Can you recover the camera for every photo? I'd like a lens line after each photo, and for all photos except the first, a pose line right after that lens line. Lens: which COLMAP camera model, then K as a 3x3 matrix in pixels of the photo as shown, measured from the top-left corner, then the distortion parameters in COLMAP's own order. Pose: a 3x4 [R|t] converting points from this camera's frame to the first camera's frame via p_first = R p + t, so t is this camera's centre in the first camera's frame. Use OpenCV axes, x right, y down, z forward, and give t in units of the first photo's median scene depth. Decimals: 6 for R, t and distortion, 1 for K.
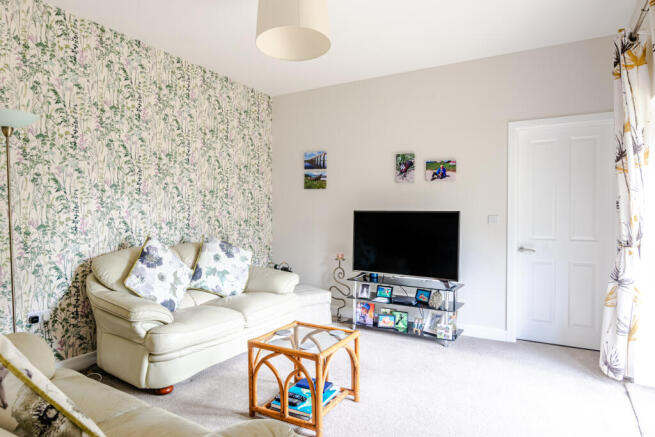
lens RADIAL K [[402.0, 0, 329.9], [0, 402.0, 208.4], [0, 0, 1]] dist [-0.002363, -0.000189]
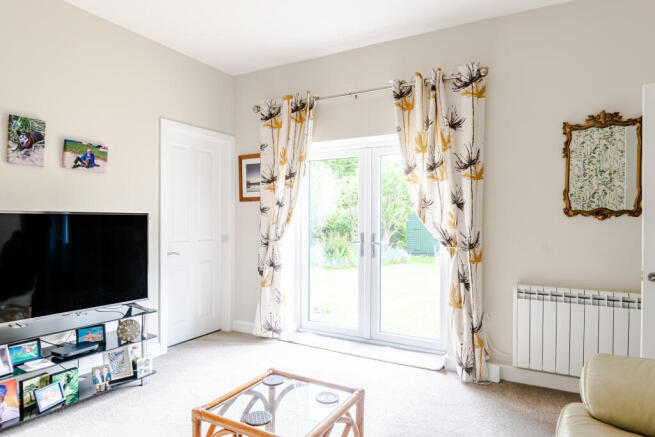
lens RADIAL K [[402.0, 0, 329.9], [0, 402.0, 208.4], [0, 0, 1]] dist [-0.002363, -0.000189]
pose [[-0.018551, 0.021335, 0.999600, -0.456476], [-0.017259, 0.999617, -0.021656, 0.007681], [-0.999679, -0.017653, -0.018175, 0.580275]]
